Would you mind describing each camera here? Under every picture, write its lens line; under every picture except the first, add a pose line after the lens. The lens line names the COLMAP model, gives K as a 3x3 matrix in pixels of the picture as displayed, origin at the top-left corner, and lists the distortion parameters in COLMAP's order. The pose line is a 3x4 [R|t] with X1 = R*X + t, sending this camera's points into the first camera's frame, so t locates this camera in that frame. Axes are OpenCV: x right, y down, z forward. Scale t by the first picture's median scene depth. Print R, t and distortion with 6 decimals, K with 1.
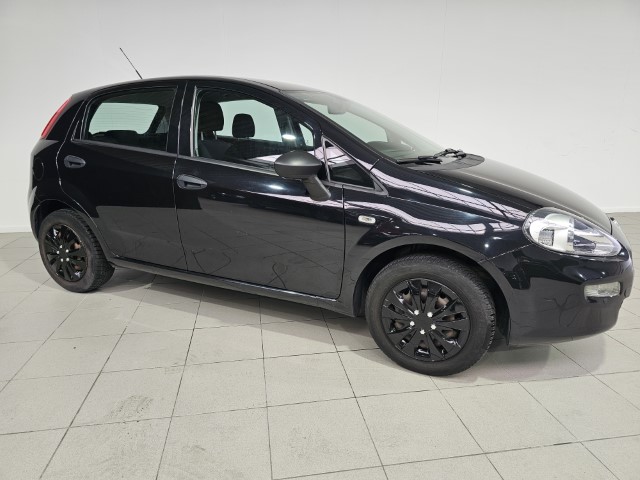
lens RADIAL K [[441.1, 0, 318.0], [0, 441.1, 240.5], [0, 0, 1]] dist [0.021025, 0.000304]
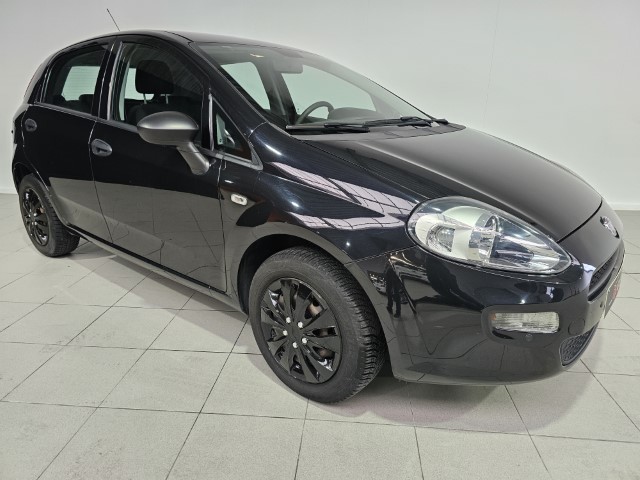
lens RADIAL K [[439.5, 0, 320.0], [0, 439.5, 240.0], [0, 0, 1]] dist [0.026172, 0.000734]
pose [[0.969133, 0.079075, -0.233513, 0.447019], [-0.068330, 0.996213, 0.053765, -0.026882], [0.236880, -0.036150, 0.970866, 0.245897]]
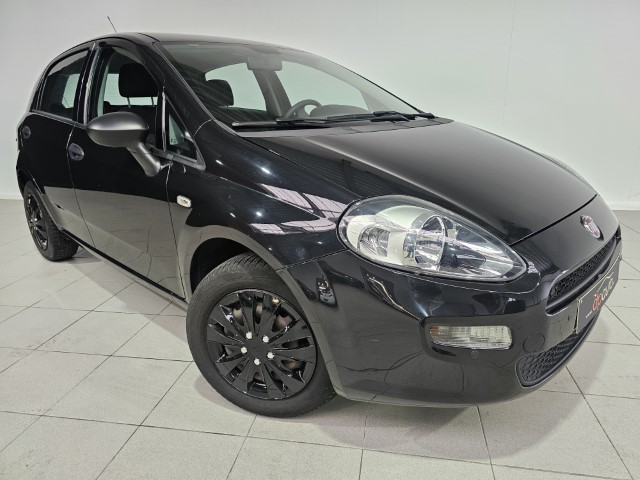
lens RADIAL K [[441.1, 0, 318.0], [0, 441.1, 240.5], [0, 0, 1]] dist [0.021025, 0.000304]
pose [[0.941798, 0.074162, -0.327897, 0.585860], [-0.060104, 0.996794, 0.052818, -0.034217], [0.330763, -0.030036, 0.943236, 0.343432]]
